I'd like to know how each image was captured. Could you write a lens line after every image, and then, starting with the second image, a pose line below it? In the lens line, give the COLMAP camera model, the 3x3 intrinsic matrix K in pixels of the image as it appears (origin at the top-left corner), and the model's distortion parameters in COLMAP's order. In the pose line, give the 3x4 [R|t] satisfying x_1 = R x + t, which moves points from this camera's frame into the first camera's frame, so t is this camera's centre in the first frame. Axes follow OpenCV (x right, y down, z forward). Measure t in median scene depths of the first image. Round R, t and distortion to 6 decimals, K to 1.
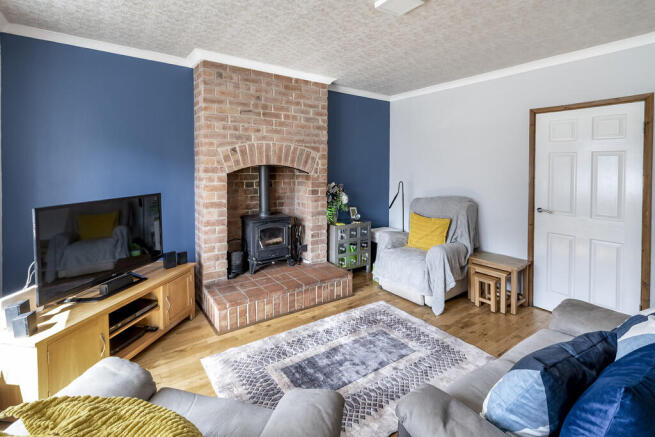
lens RADIAL K [[281.6, 0, 326.3], [0, 281.6, 170.5], [0, 0, 1]] dist [-0.000026, -0.000014]
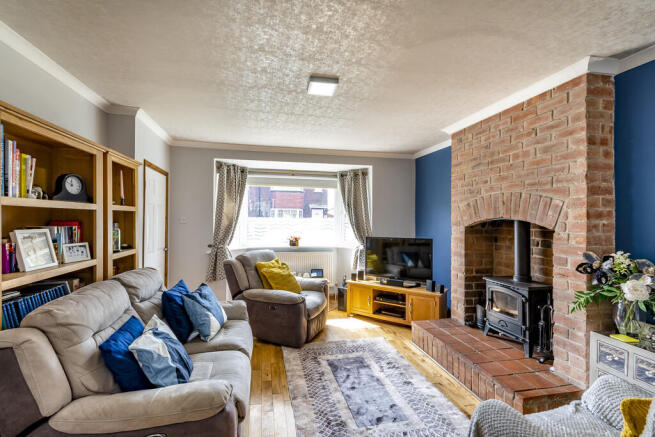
lens RADIAL K [[287.8, 0, 327.5], [0, 287.8, 218.5], [0, 0, 1]] dist [0.000227, 0.000027]
pose [[-0.352556, -0.008944, -0.935748, 0.837132], [-0.019007, 0.999816, -0.002395, -0.008208], [0.935598, 0.016942, -0.352661, 0.847977]]
